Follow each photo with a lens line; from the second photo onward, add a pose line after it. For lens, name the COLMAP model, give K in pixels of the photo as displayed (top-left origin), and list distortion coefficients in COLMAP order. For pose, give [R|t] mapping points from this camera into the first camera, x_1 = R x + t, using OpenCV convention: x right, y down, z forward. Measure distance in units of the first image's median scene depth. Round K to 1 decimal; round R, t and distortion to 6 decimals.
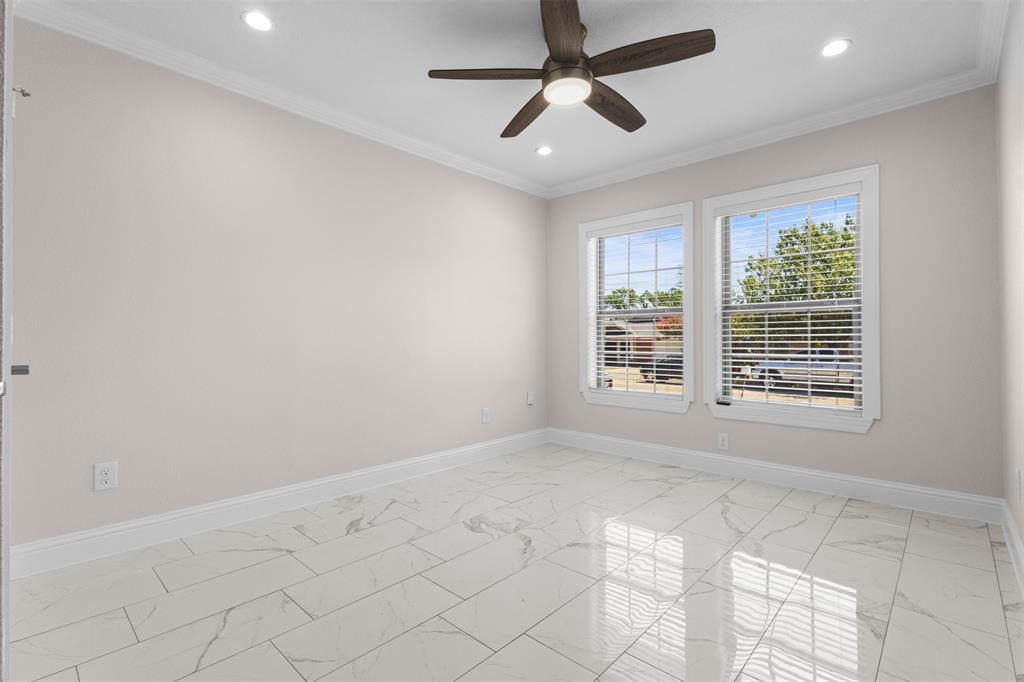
lens RADIAL K [[473.8, 0, 512.5], [0, 473.8, 340.2], [0, 0, 1]] dist [0.001435, -0.000171]
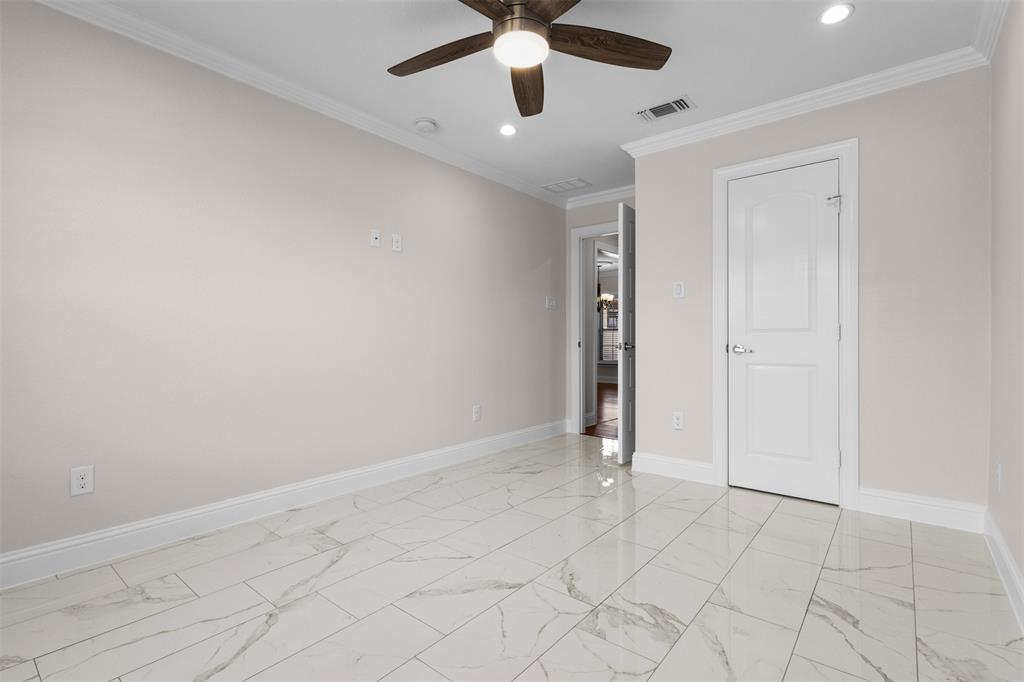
lens RADIAL K [[473.8, 0, 511.4], [0, 473.8, 340.3], [0, 0, 1]] dist [0.001435, -0.000171]
pose [[-0.998084, 0.004372, -0.061717, 0.166224], [0.004372, 0.999990, 0.000136, 0.004503], [0.061717, -0.000134, -0.998094, 1.640501]]
